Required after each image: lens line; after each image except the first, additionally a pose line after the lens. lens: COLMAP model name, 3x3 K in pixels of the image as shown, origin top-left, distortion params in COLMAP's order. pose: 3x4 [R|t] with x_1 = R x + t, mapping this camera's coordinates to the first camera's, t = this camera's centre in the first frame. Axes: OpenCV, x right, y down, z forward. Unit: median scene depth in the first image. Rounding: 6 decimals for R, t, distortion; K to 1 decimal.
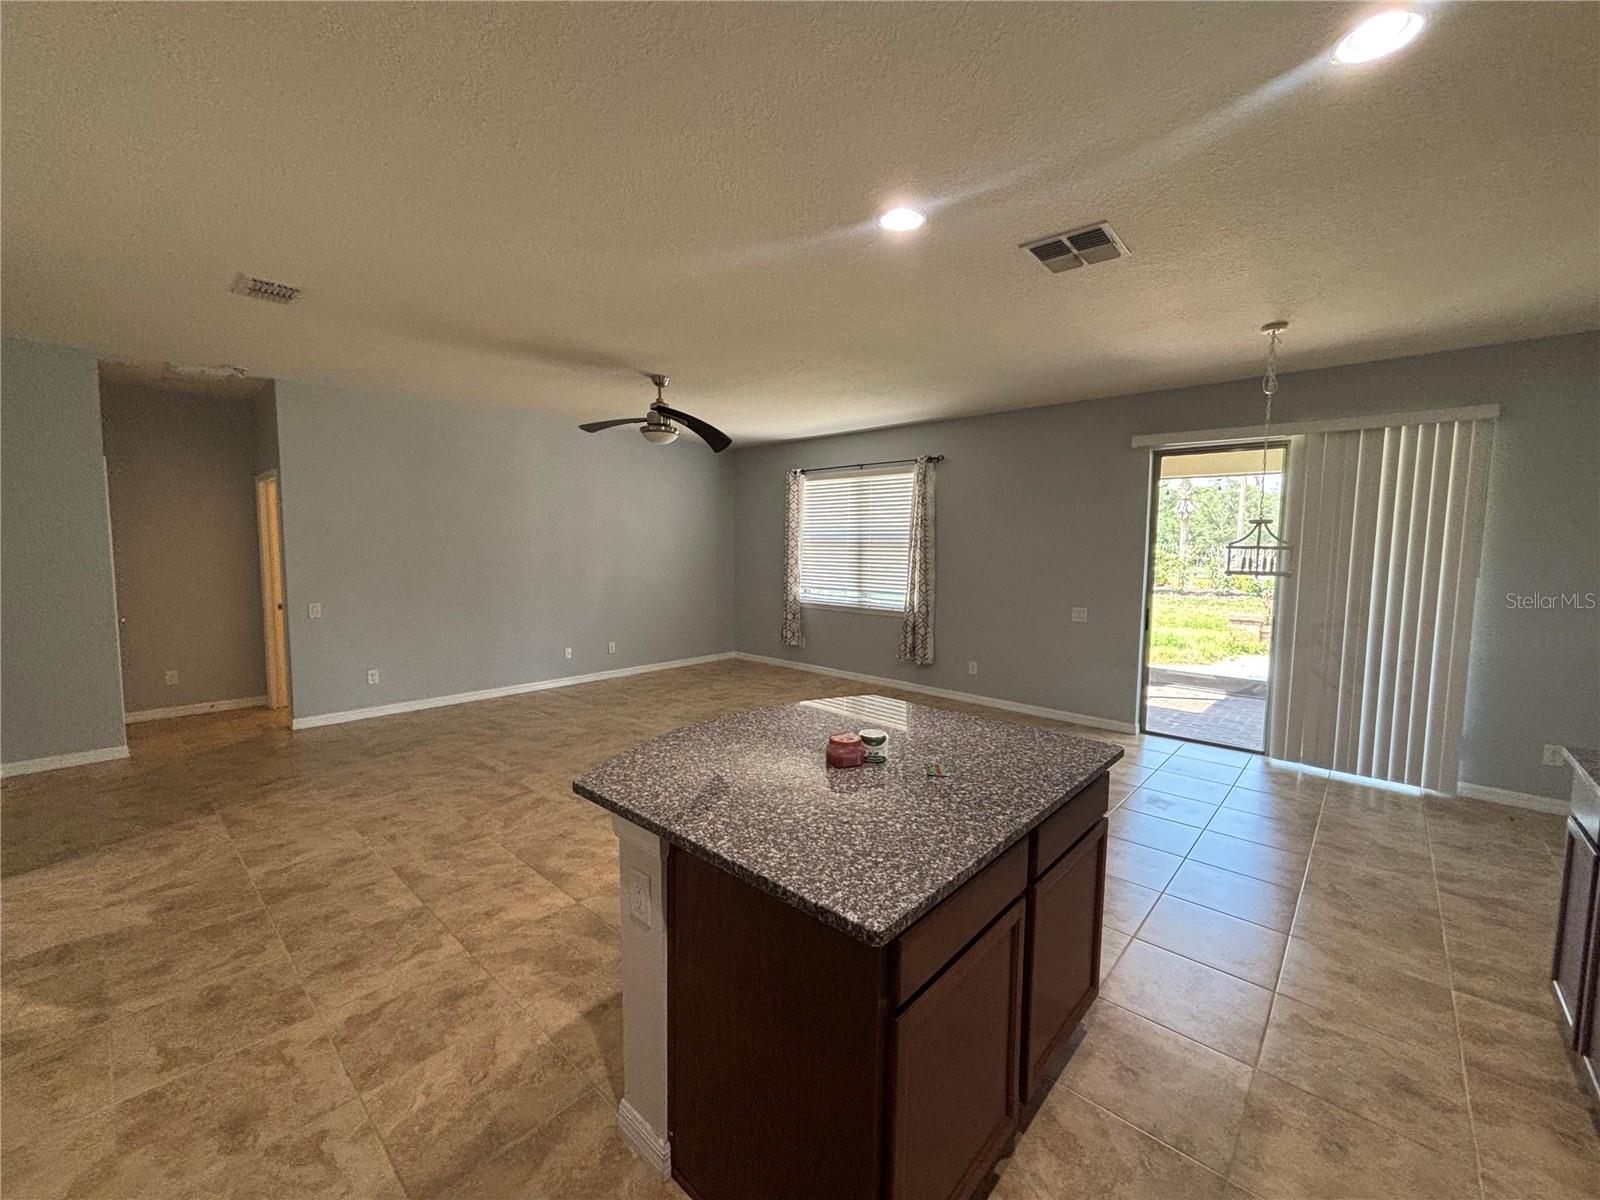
lens RADIAL K [[643.5, 0, 799.6], [0, 643.5, 606.4], [0, 0, 1]] dist [-0.002490, 0.001256]
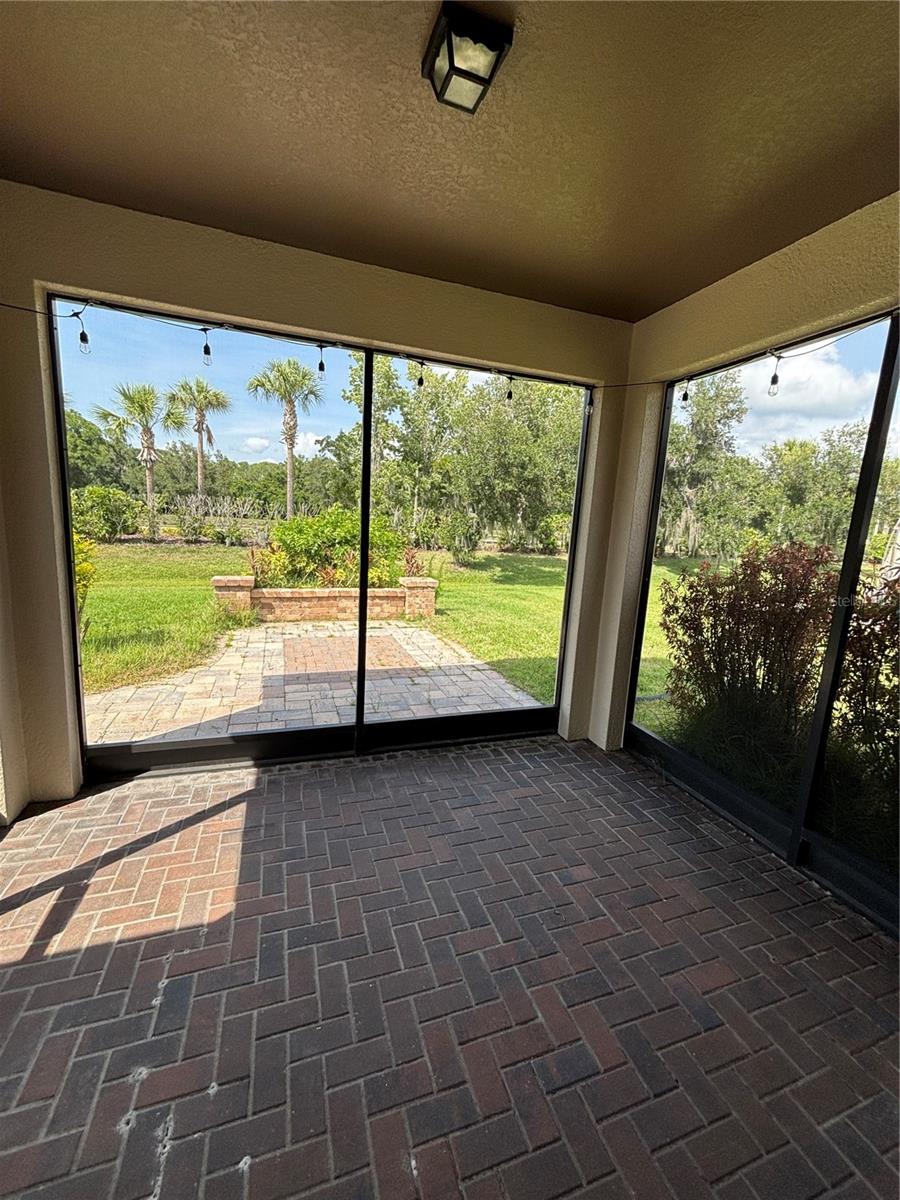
lens RADIAL K [[482.6, 0, 452.2], [0, 482.6, 597.1], [0, 0, 1]] dist [-0.002490, 0.001256]
pose [[0.467571, -0.123436, 0.875295, 0.583387], [0.027155, 0.991741, 0.125352, -0.065080], [-0.883538, -0.034842, 0.467061, 0.951934]]
